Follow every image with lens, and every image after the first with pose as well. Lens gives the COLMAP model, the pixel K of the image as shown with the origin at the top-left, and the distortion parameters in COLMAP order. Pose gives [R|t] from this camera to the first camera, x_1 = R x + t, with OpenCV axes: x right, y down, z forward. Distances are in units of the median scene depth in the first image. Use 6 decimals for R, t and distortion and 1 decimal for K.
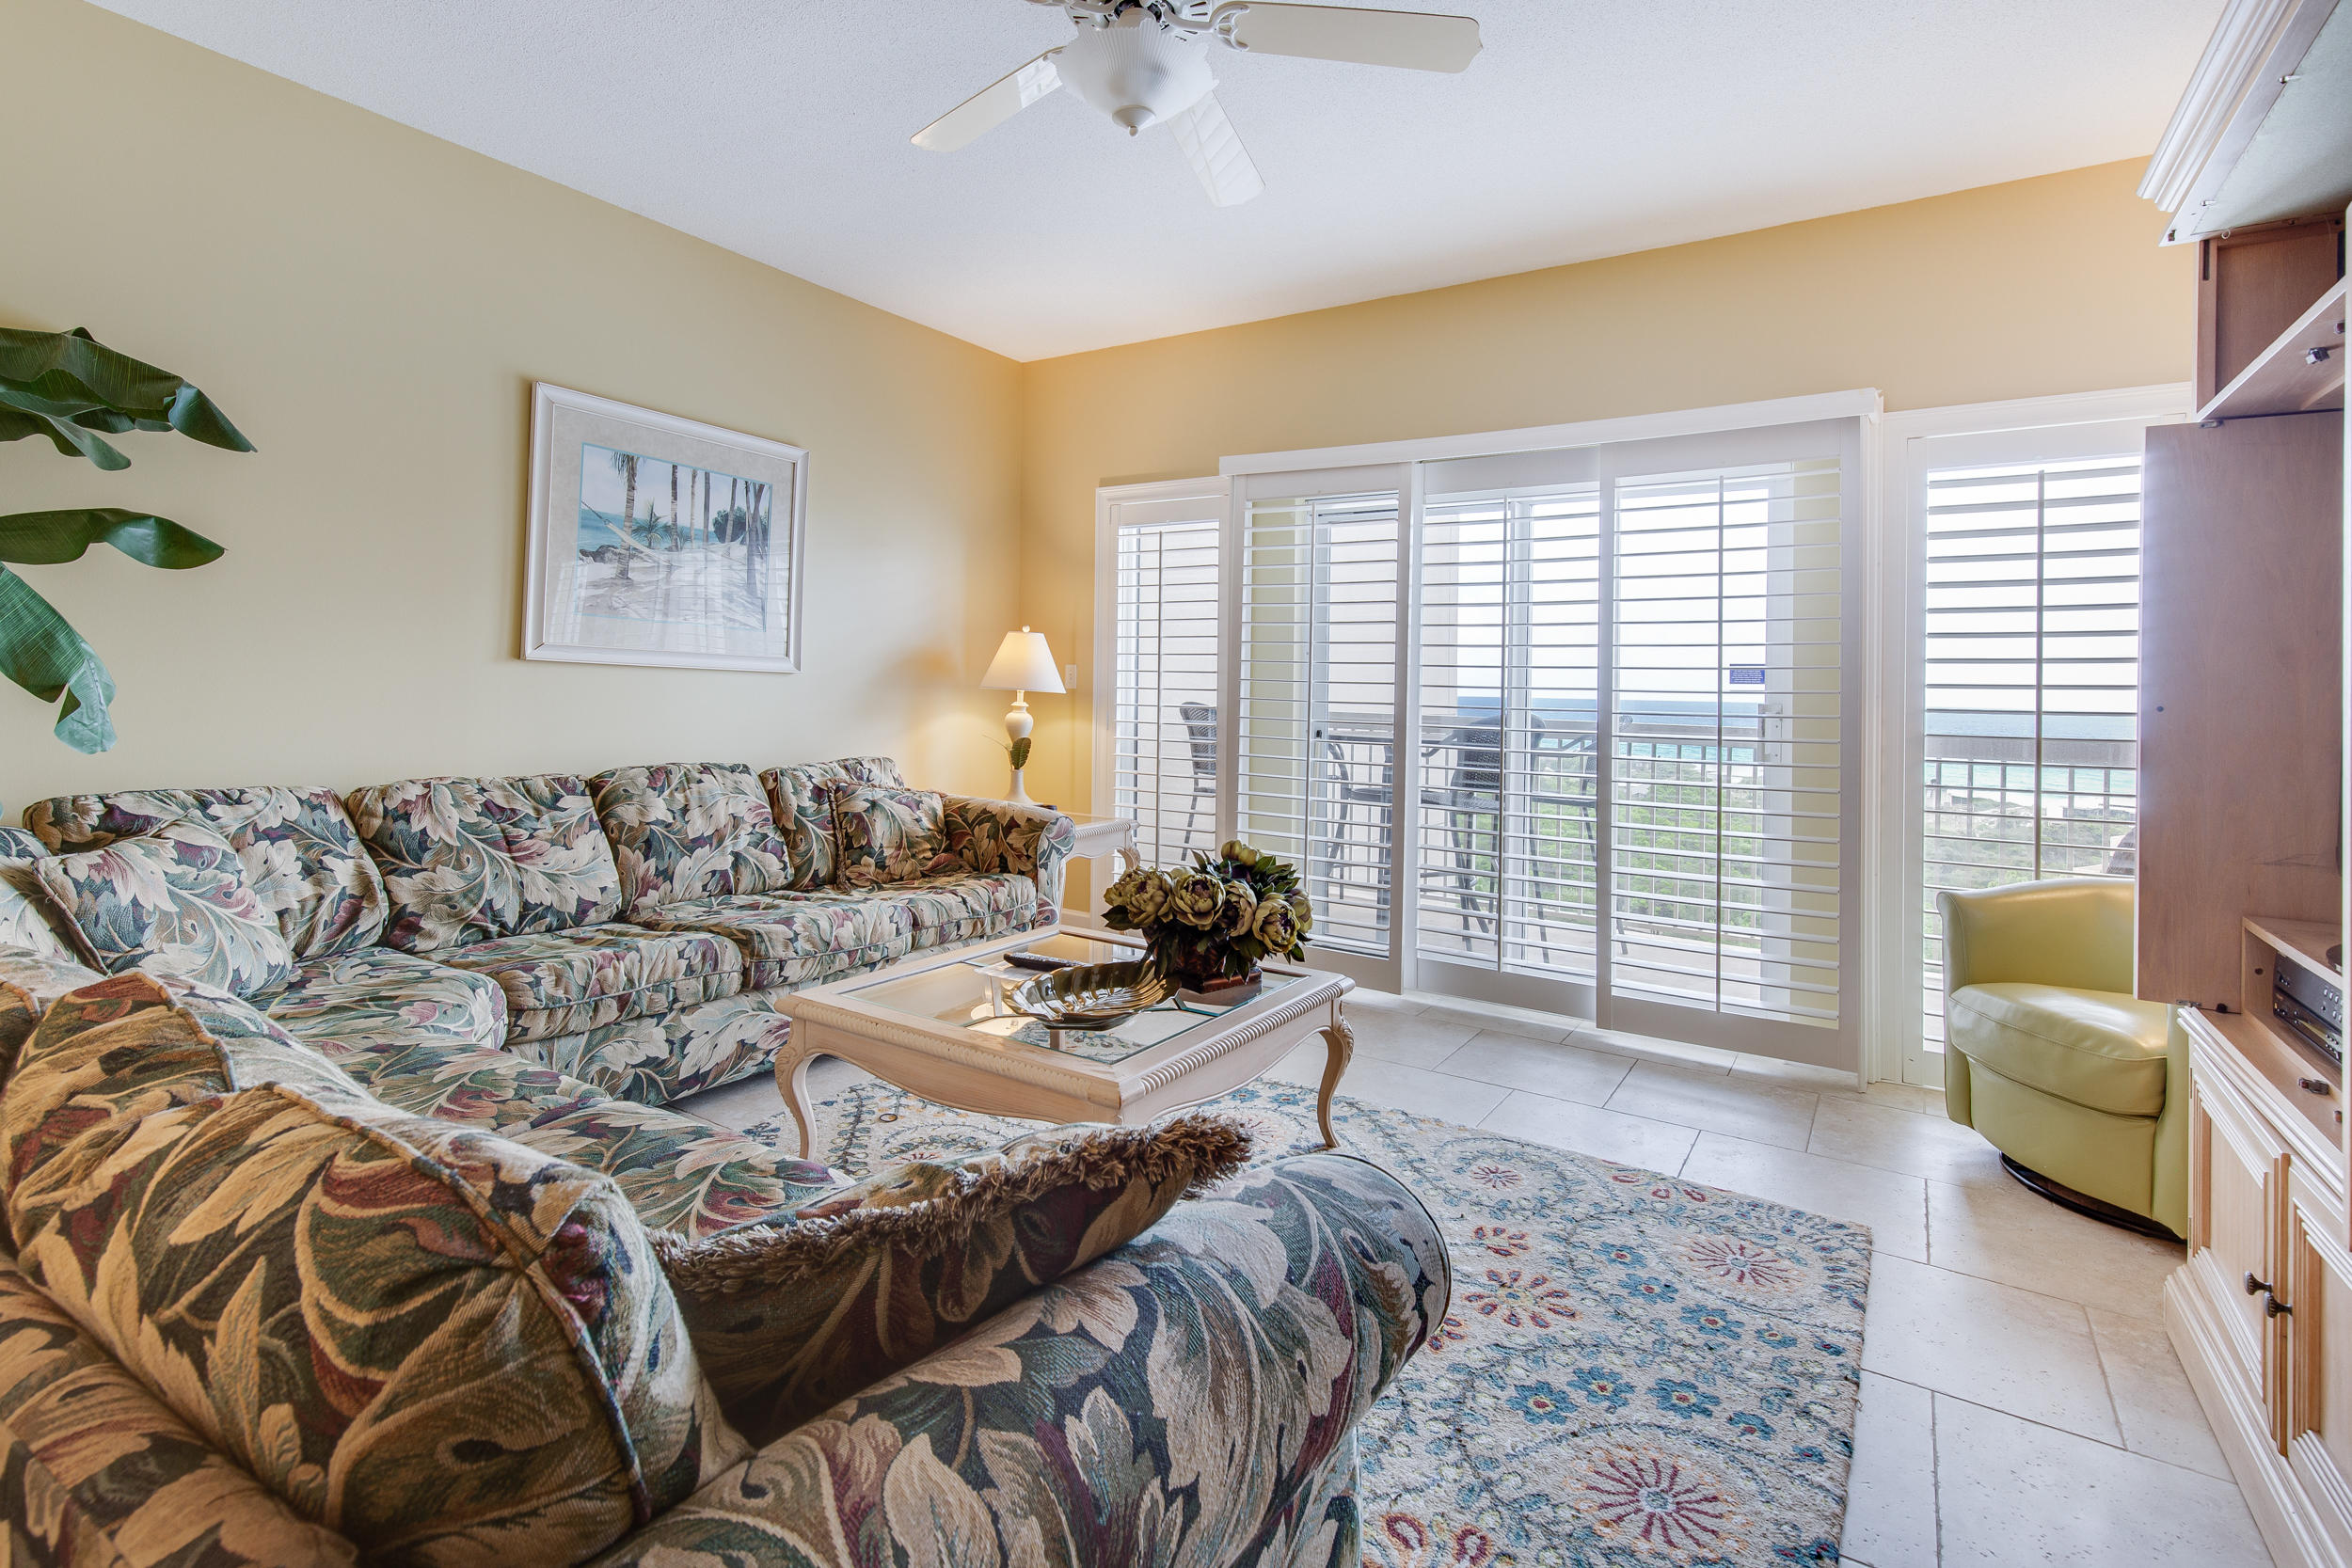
lens RADIAL K [[1122.6, 0, 1176.4], [0, 1122.6, 658.5], [0, 0, 1]] dist [0.006557, 0.000136]
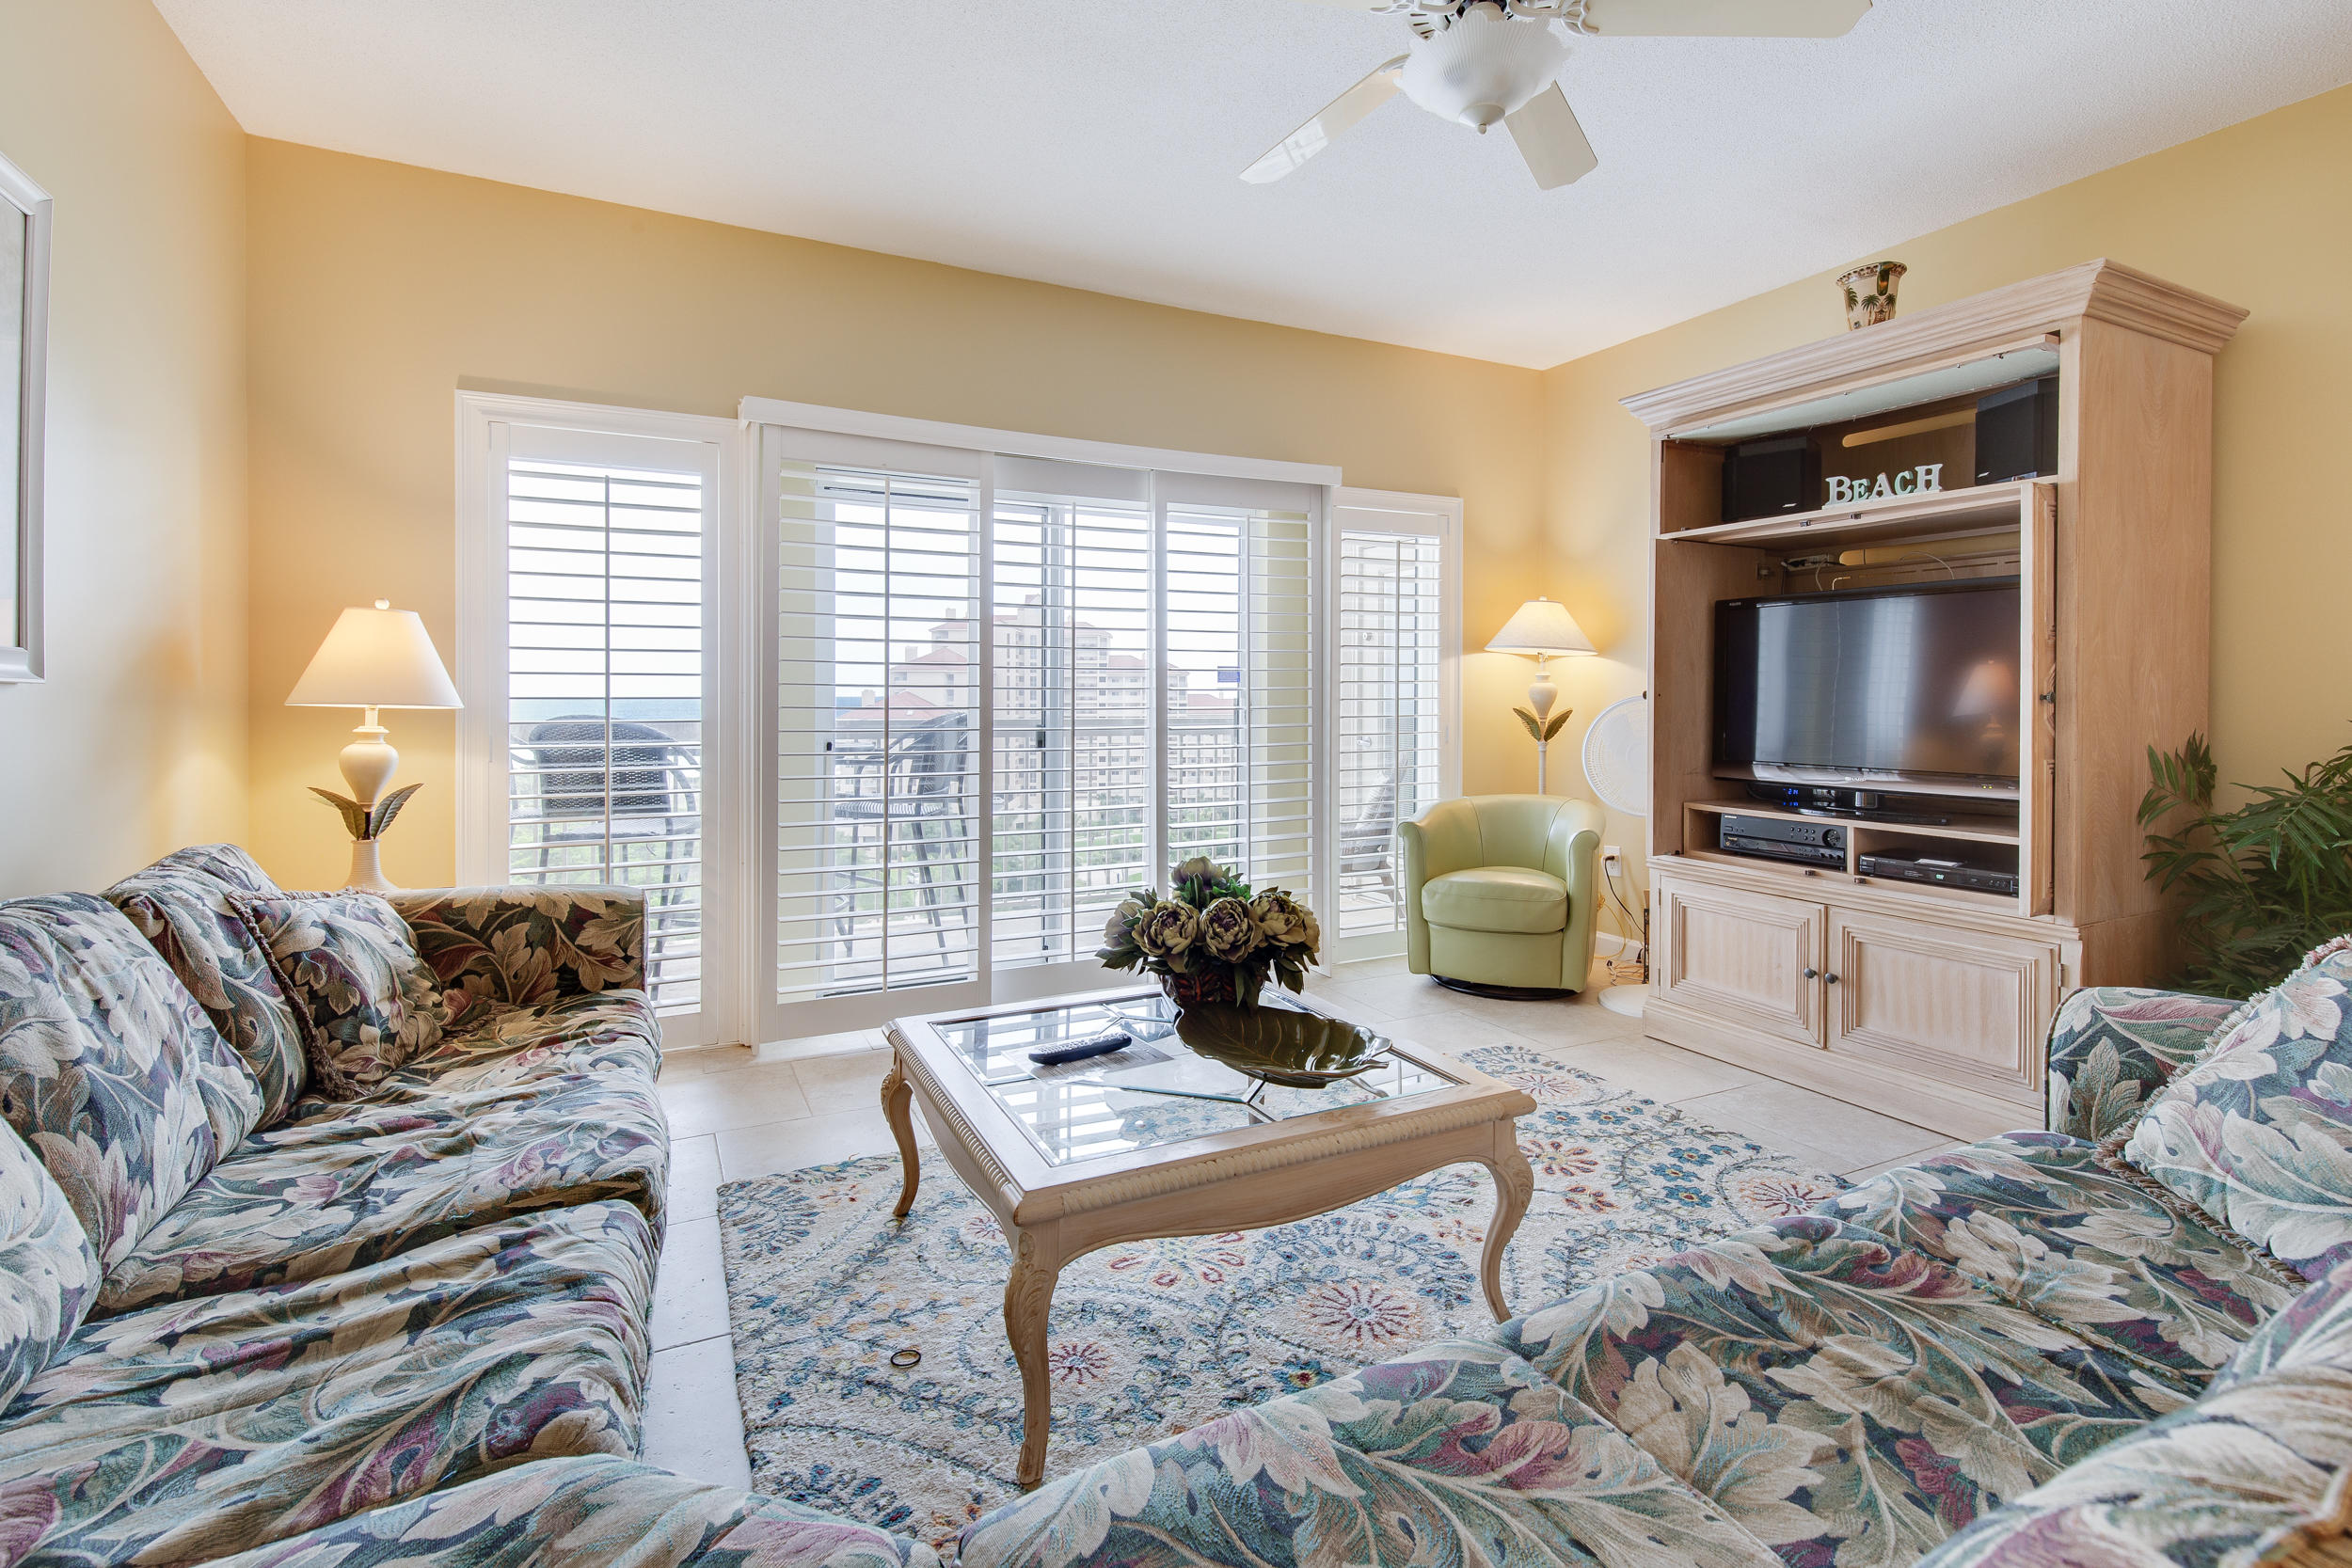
lens RADIAL K [[1111.8, 0, 1215.5], [0, 1111.8, 680.7], [0, 0, 1]] dist [0.013719, 0.000278]
pose [[0.485558, -0.010601, 0.874140, -0.575359], [-0.011336, 0.999766, 0.018421, -0.001943], [-0.874131, -0.018854, 0.485324, 0.414492]]
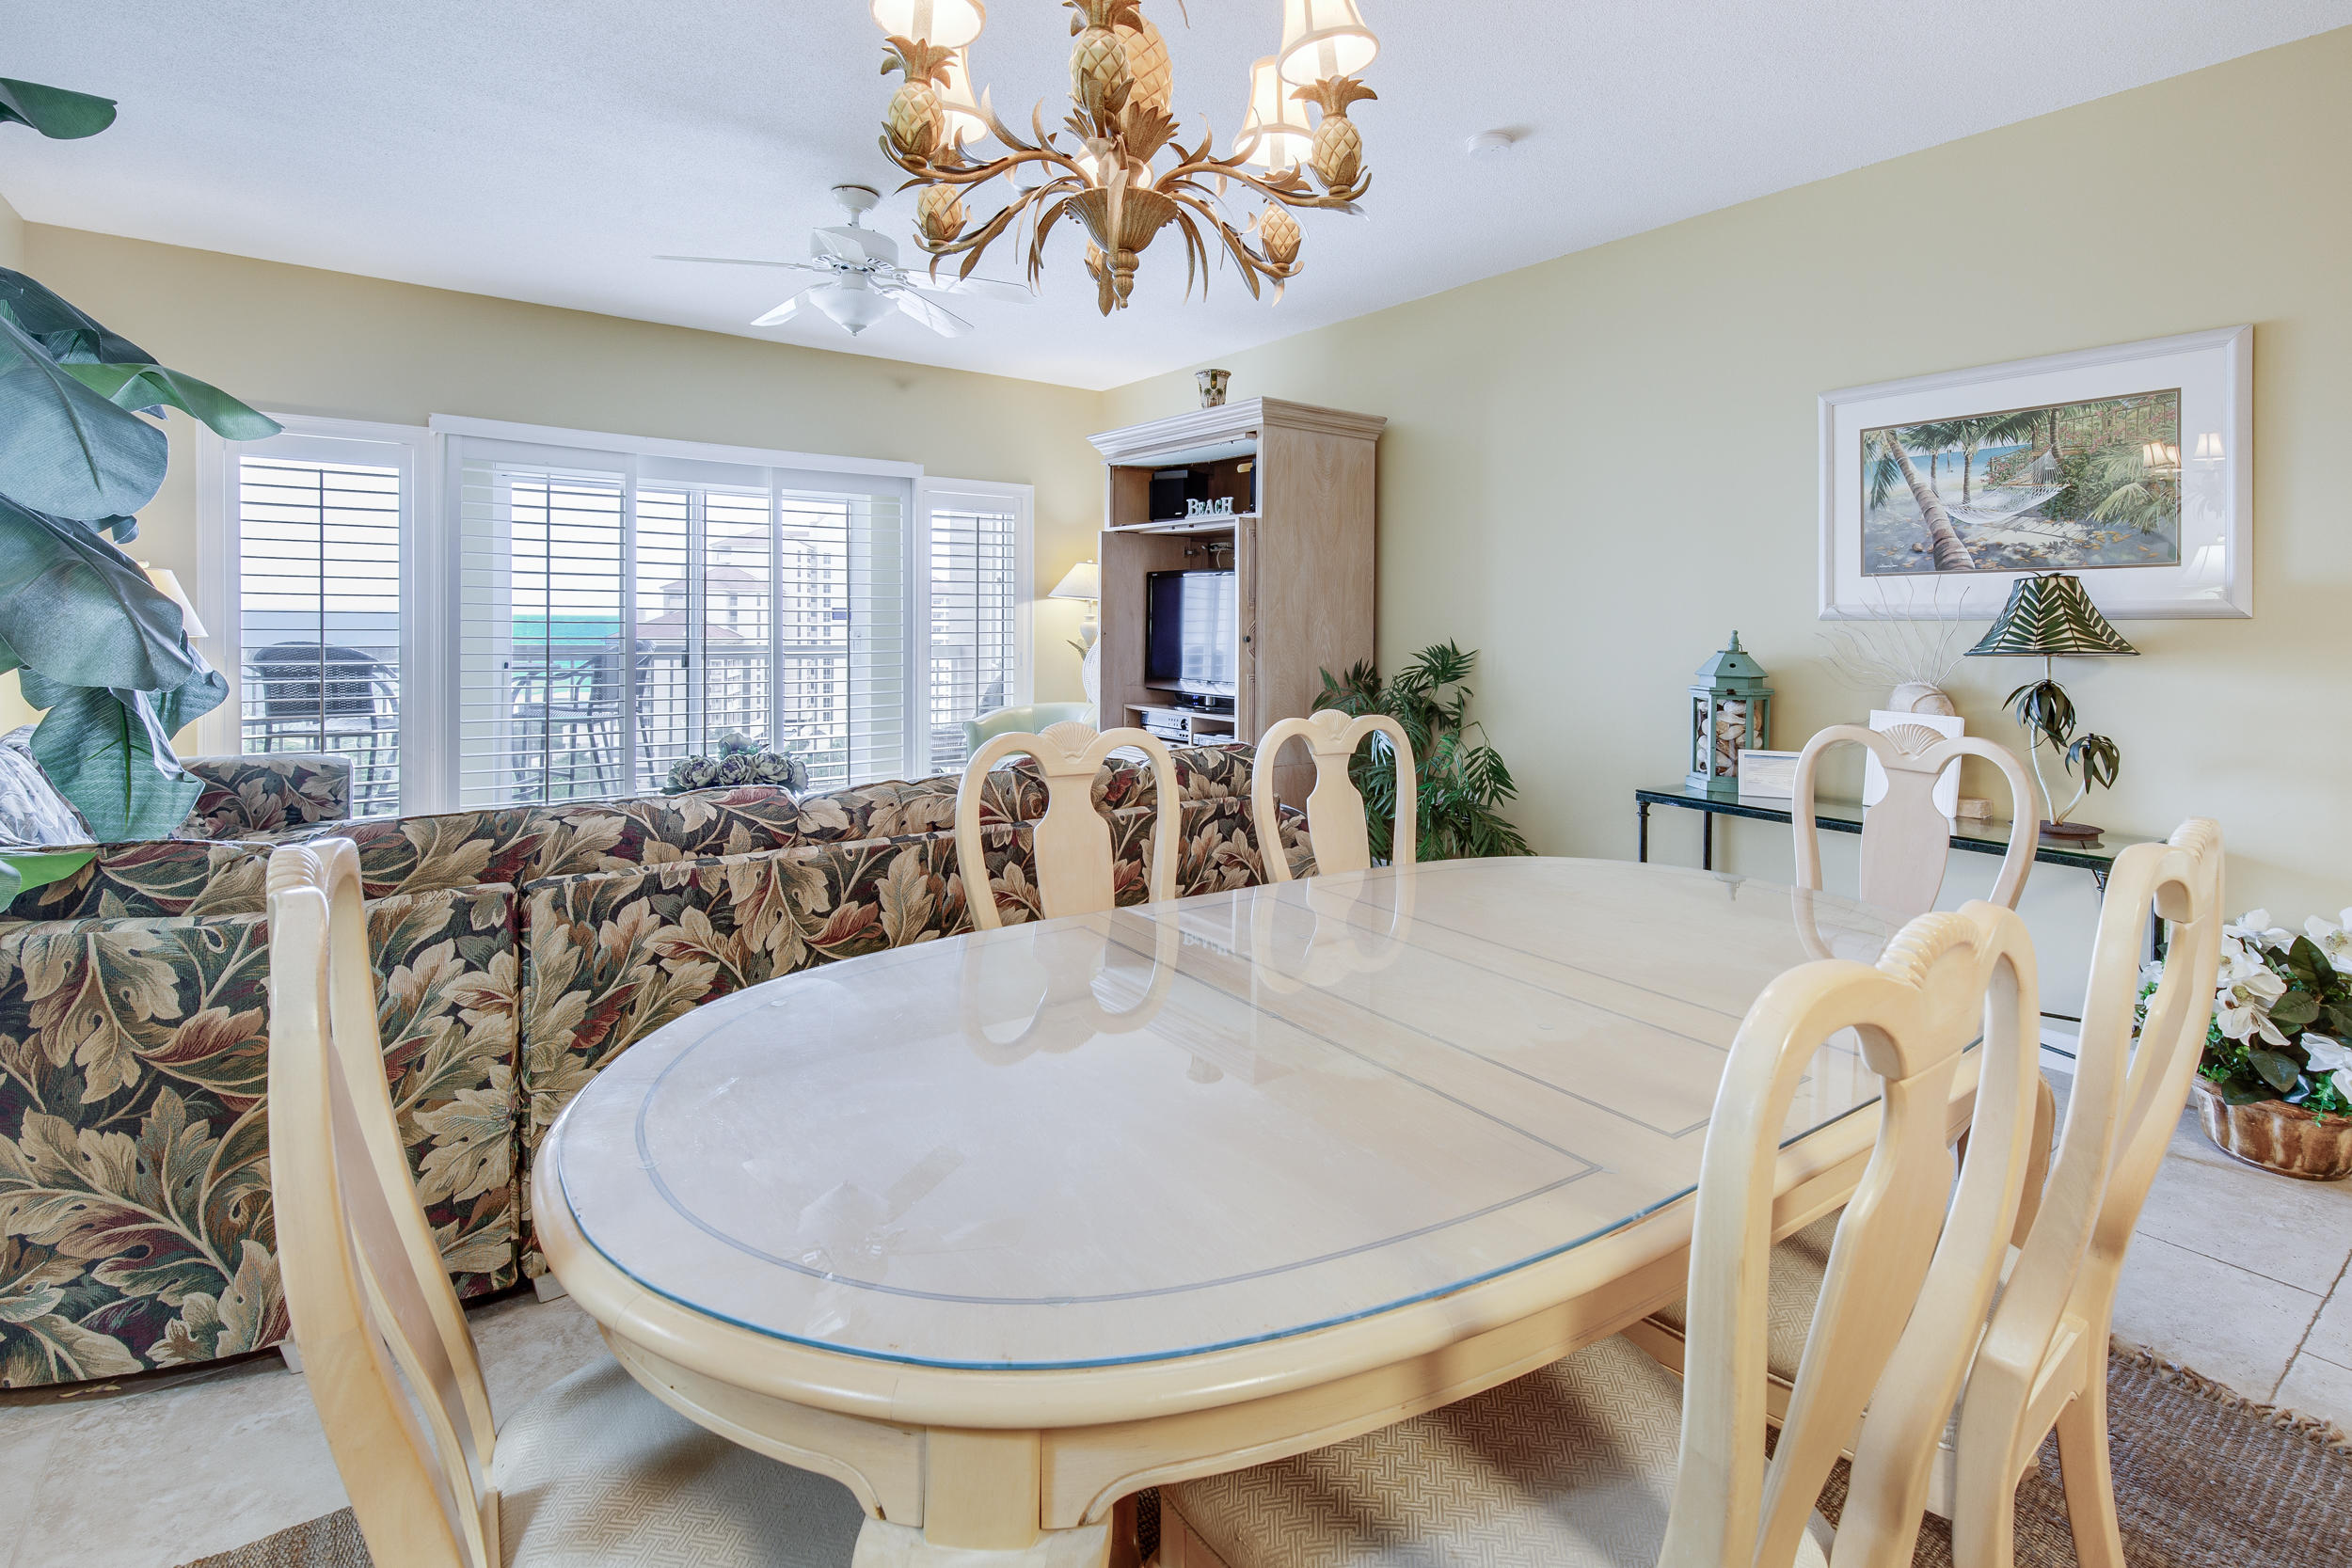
lens RADIAL K [[1091.9, 0, 1208.7], [0, 1091.9, 632.1], [0, 0, 1]] dist [0.010699, -0.000338]
pose [[0.322028, -0.028156, 0.946311, -0.873758], [-0.027935, 0.998840, 0.039225, -0.039424], [-0.946318, -0.039067, 0.320868, -0.057886]]
